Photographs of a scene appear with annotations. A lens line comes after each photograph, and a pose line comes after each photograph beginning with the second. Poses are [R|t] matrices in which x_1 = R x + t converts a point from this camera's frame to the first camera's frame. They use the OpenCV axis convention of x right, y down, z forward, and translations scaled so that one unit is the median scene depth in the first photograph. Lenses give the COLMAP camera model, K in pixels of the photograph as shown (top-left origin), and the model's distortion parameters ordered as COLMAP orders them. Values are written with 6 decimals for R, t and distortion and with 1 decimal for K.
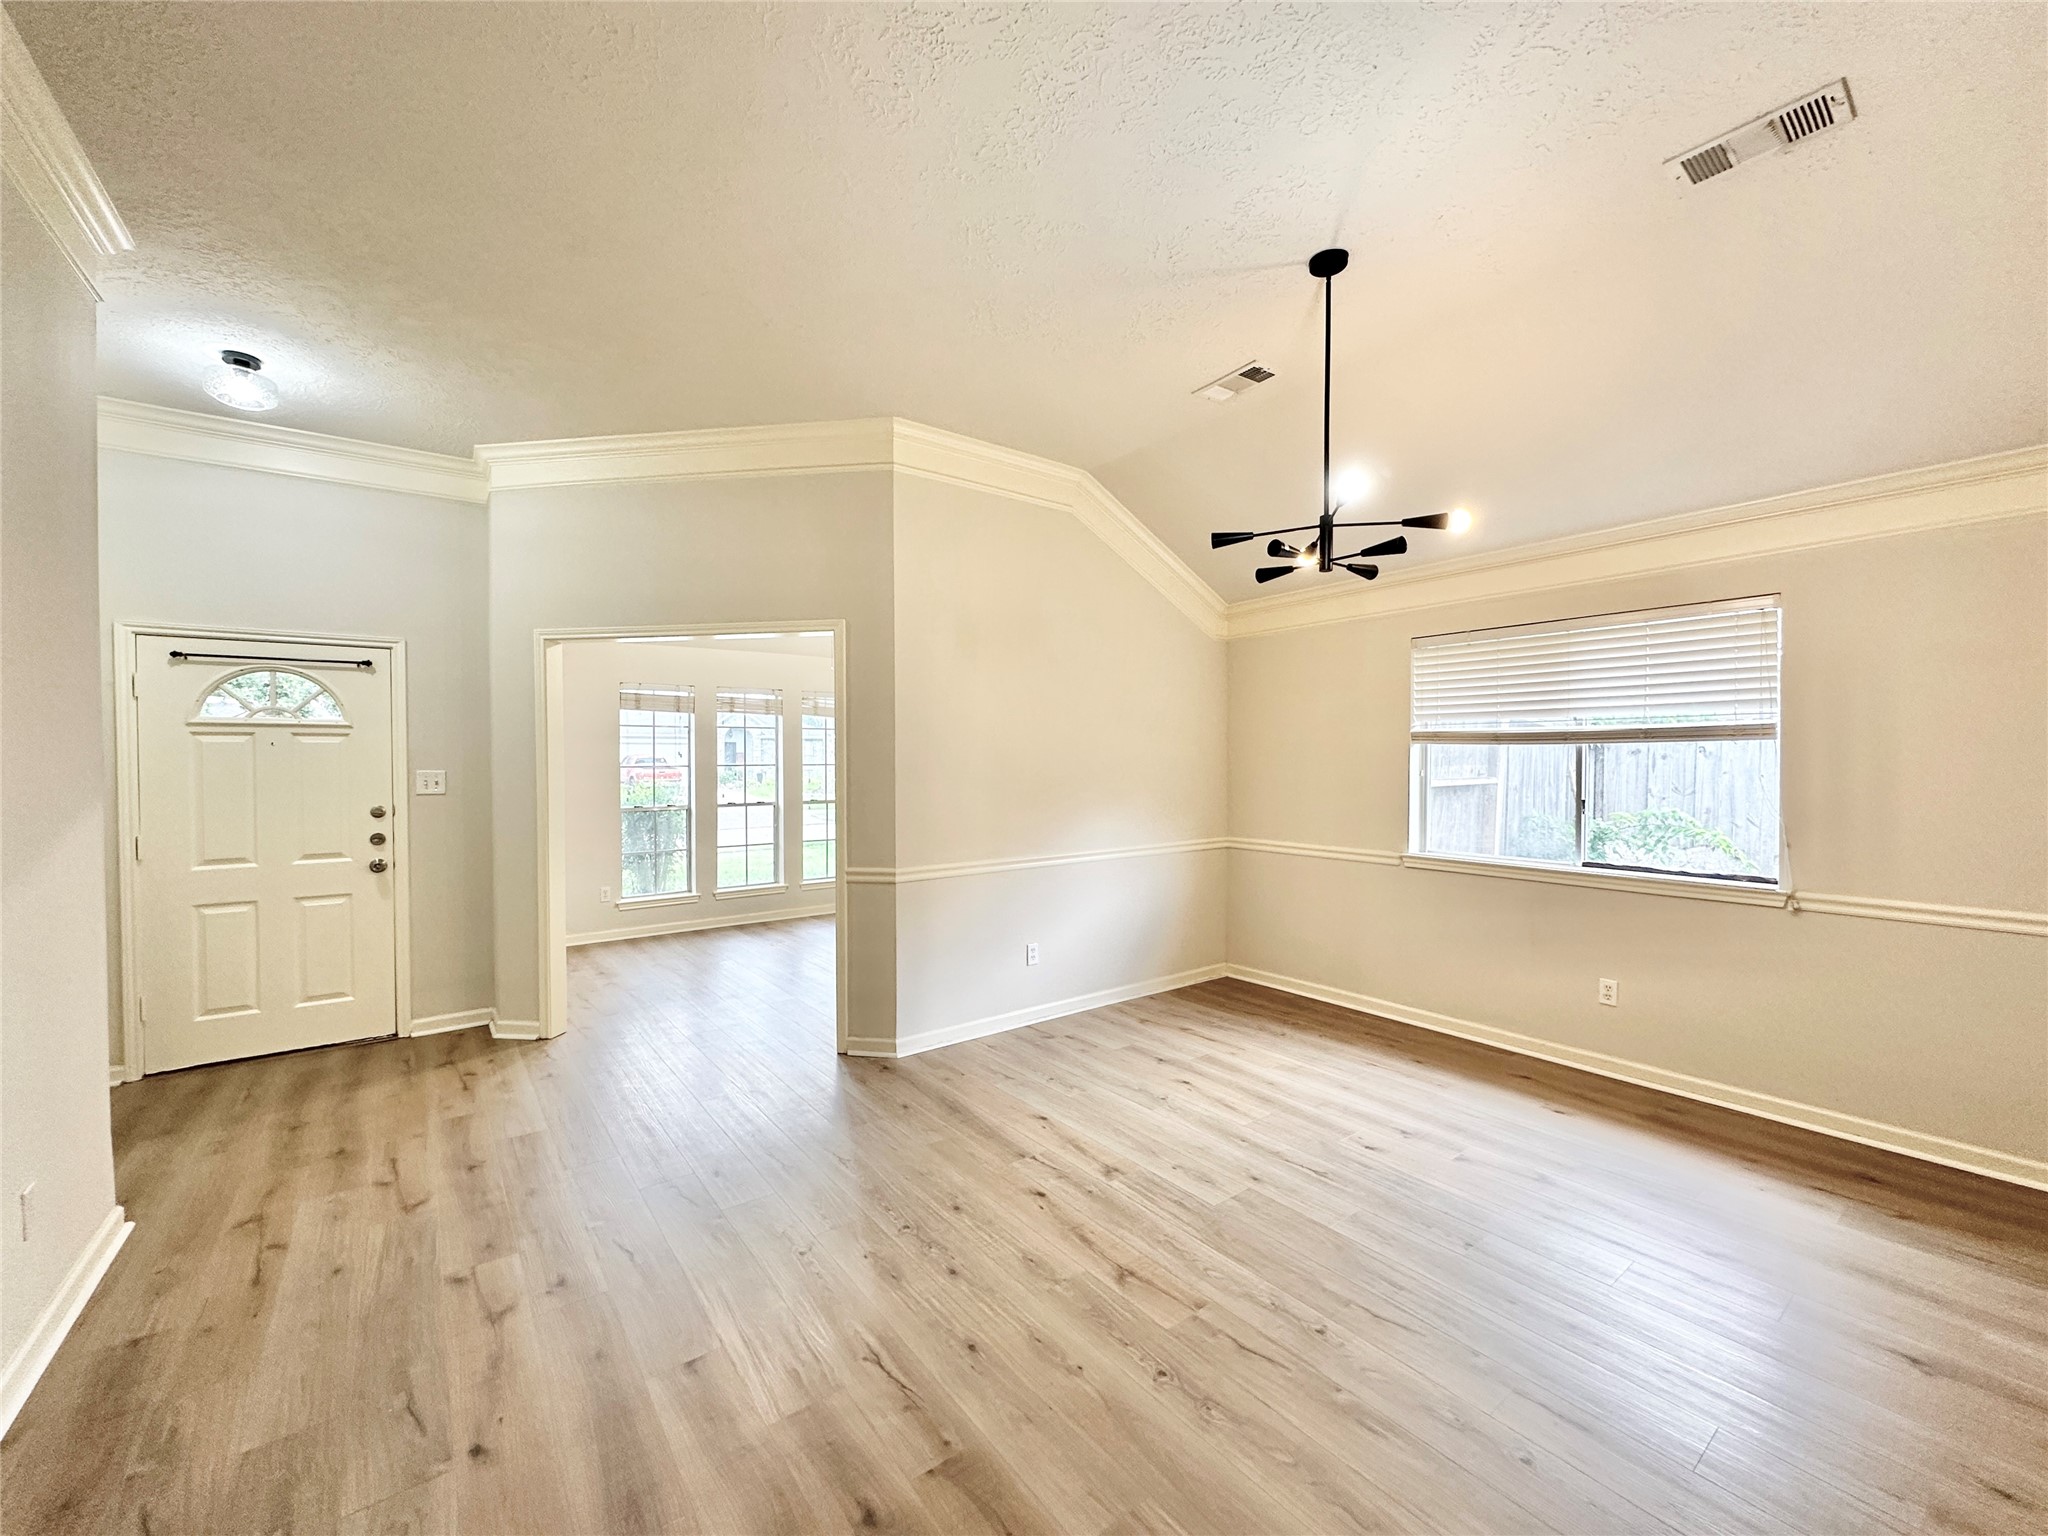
lens RADIAL K [[813.5, 0, 1035.9], [0, 813.5, 765.4], [0, 0, 1]] dist [-0.001245, 0.000242]
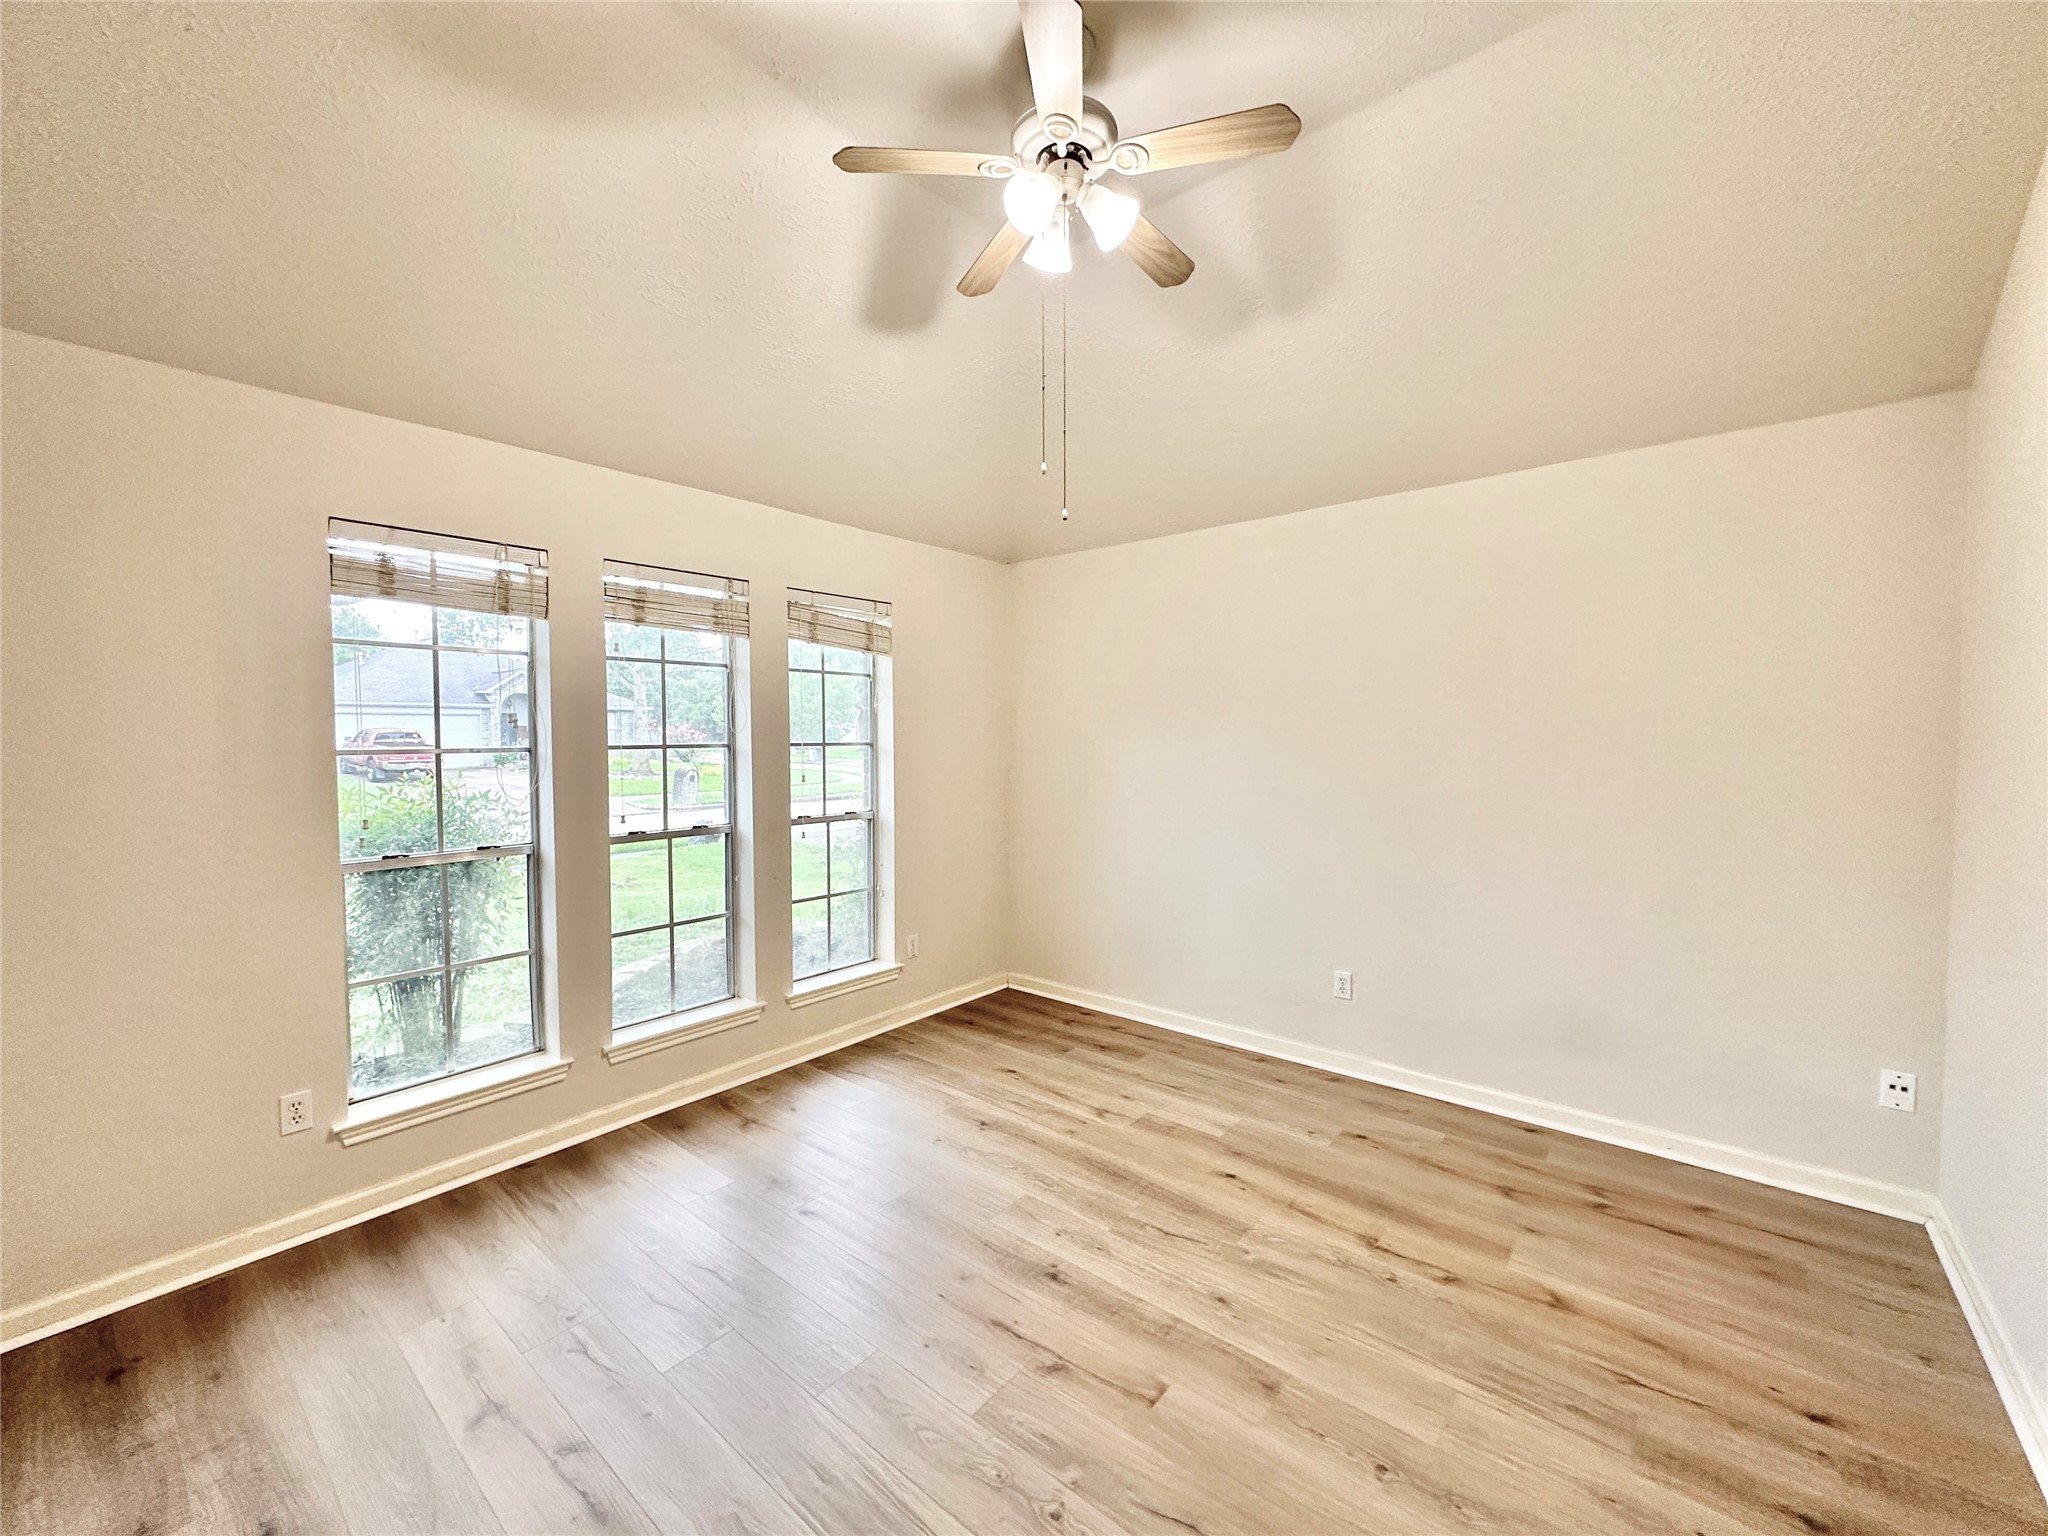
lens RADIAL K [[813.5, 0, 1041.9], [0, 813.5, 755.6], [0, 0, 1]] dist [-0.001245, 0.000242]
pose [[0.975242, -0.004261, 0.221100, -0.509259], [-0.001590, 0.999653, 0.026281, -0.013530], [-0.221135, -0.025982, 0.974897, 1.036594]]
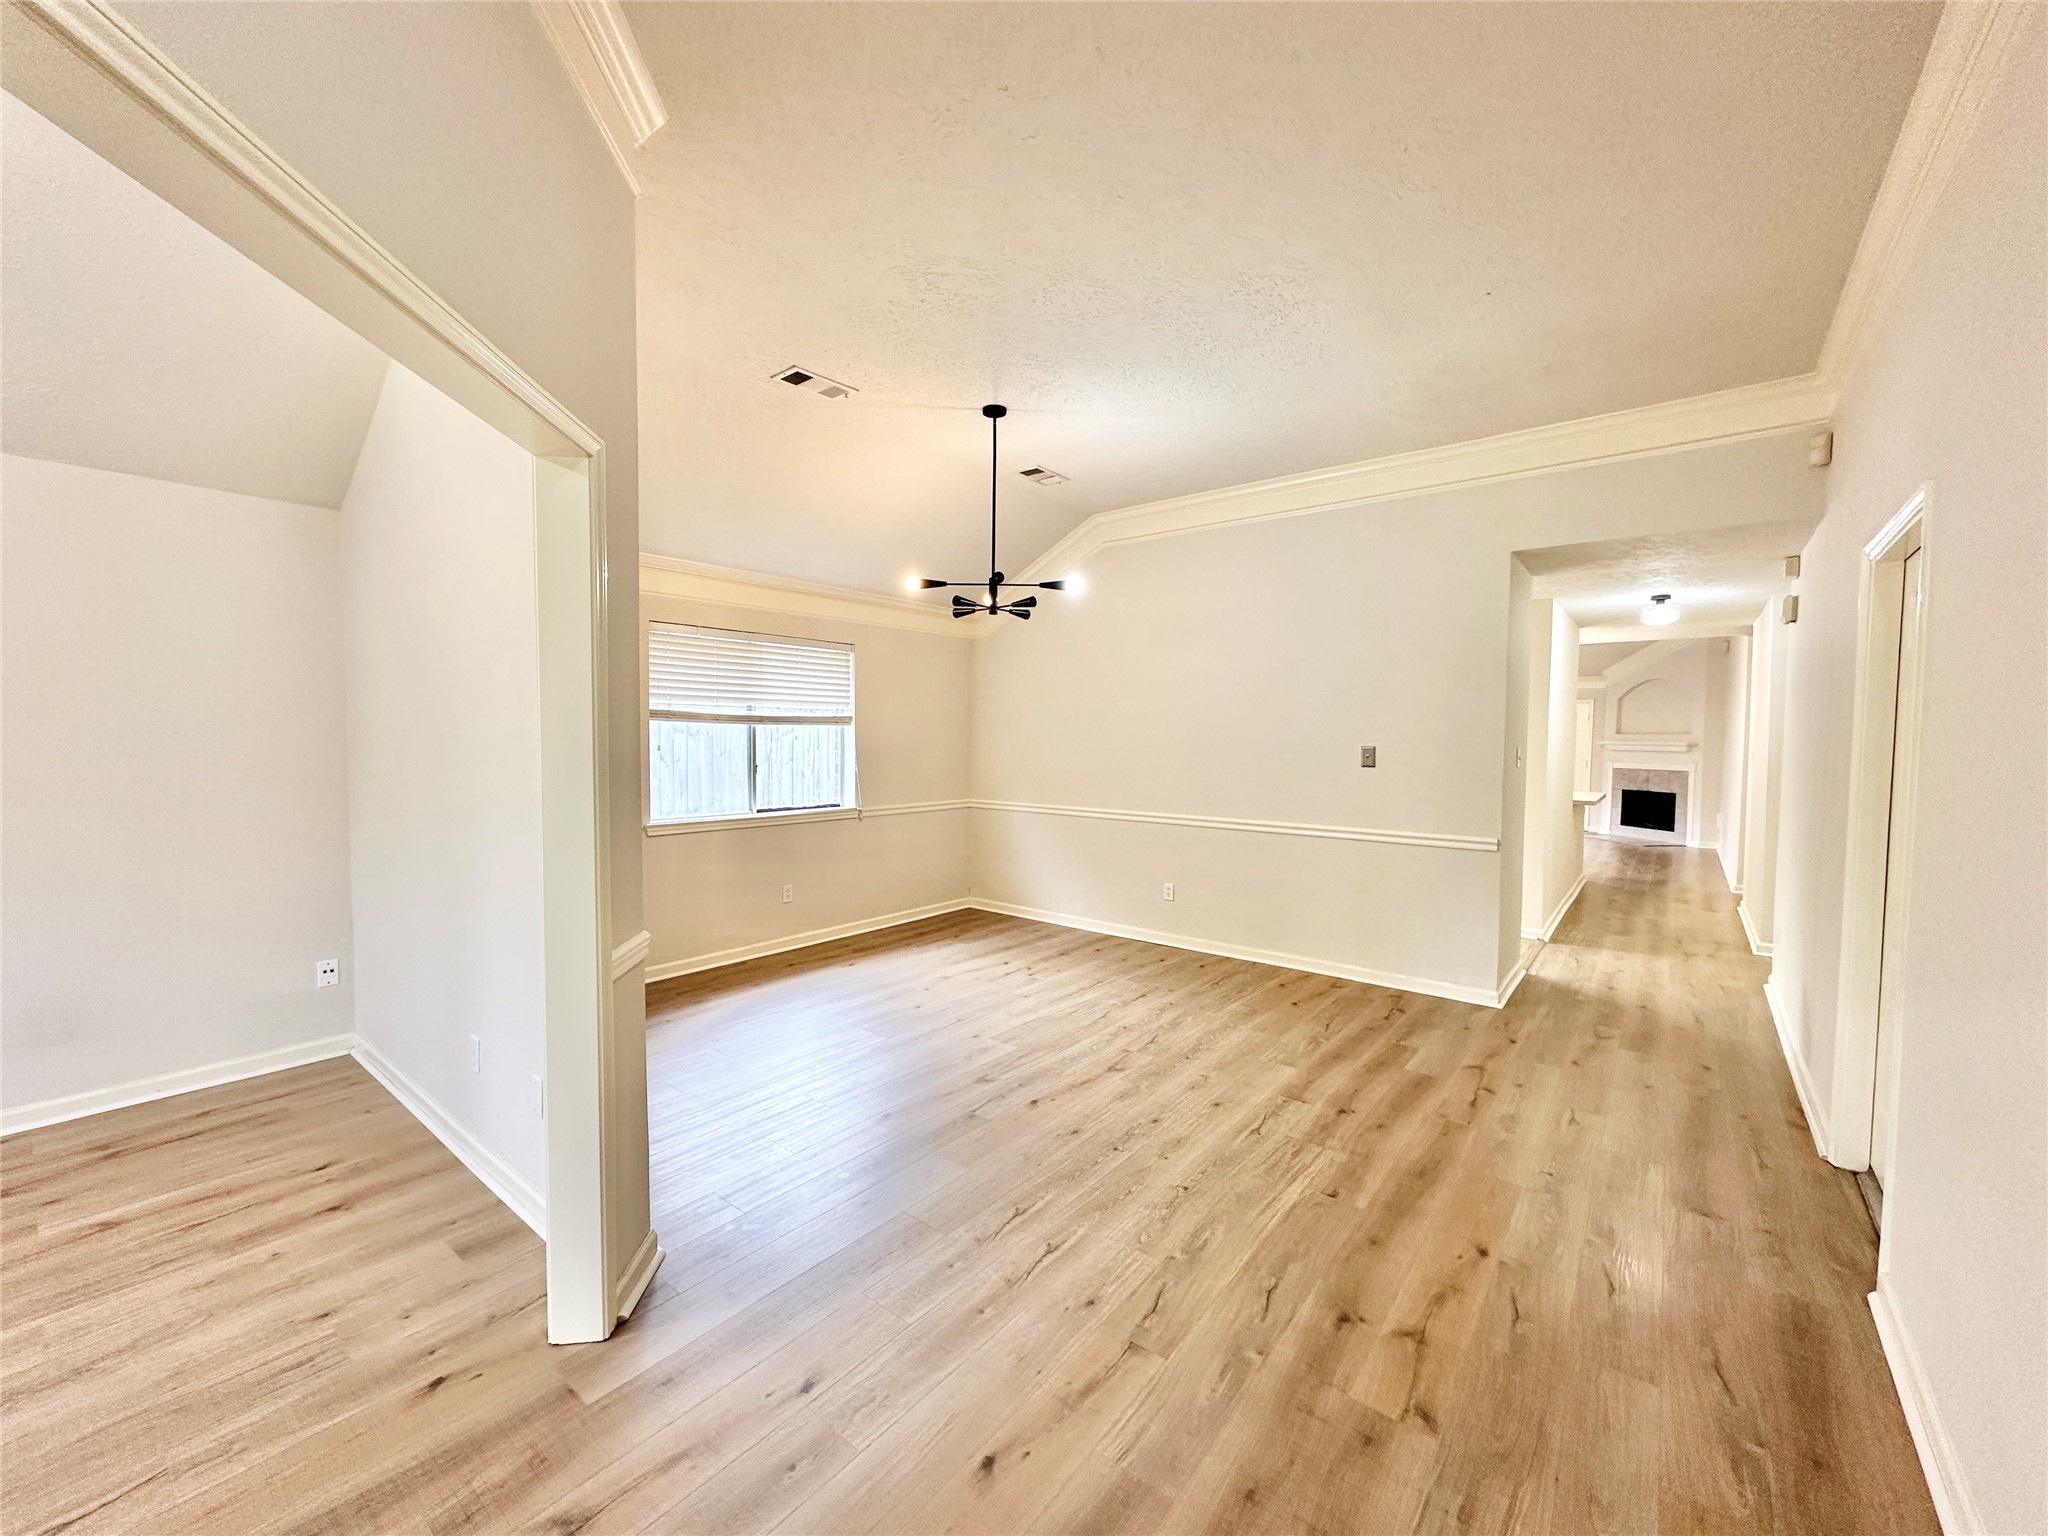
lens RADIAL K [[813.5, 0, 1013.7], [0, 813.5, 771.2], [0, 0, 1]] dist [-0.001245, 0.000242]
pose [[-0.230624, -0.042804, 0.972101, -0.815884], [0.002433, 0.999003, 0.044566, -0.007579], [-0.973040, 0.012643, -0.230290, 0.940619]]
